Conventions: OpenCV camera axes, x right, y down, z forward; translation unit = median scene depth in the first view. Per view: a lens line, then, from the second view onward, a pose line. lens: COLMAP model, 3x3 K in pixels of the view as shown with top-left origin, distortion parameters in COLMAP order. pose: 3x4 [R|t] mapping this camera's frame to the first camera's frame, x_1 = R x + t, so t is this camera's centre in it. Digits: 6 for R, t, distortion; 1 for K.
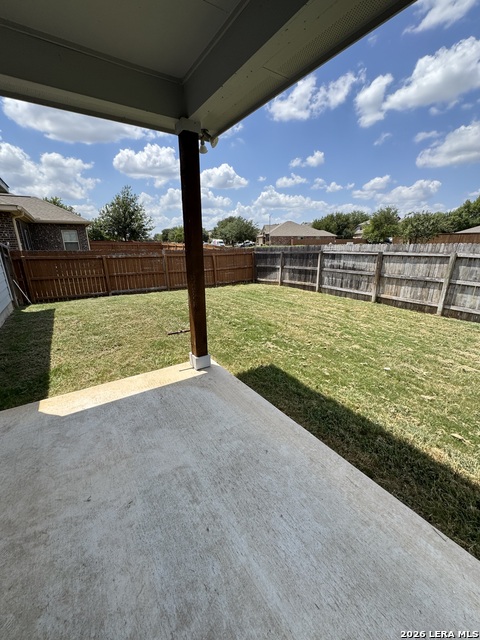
lens RADIAL K [[255.9, 0, 241.3], [0, 255.9, 322.1], [0, 0, 1]] dist [-0.002650, -0.000141]
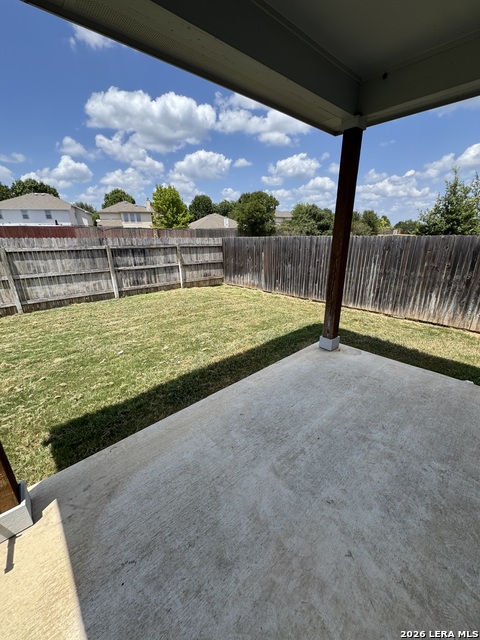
lens RADIAL K [[255.9, 0, 241.3], [0, 255.9, 322.1], [0, 0, 1]] dist [-0.002650, -0.000141]
pose [[-0.135358, -0.325732, 0.935723, -0.531168], [0.307917, 0.883820, 0.352206, -0.174599], [-0.941735, 0.335799, -0.019333, 0.541115]]
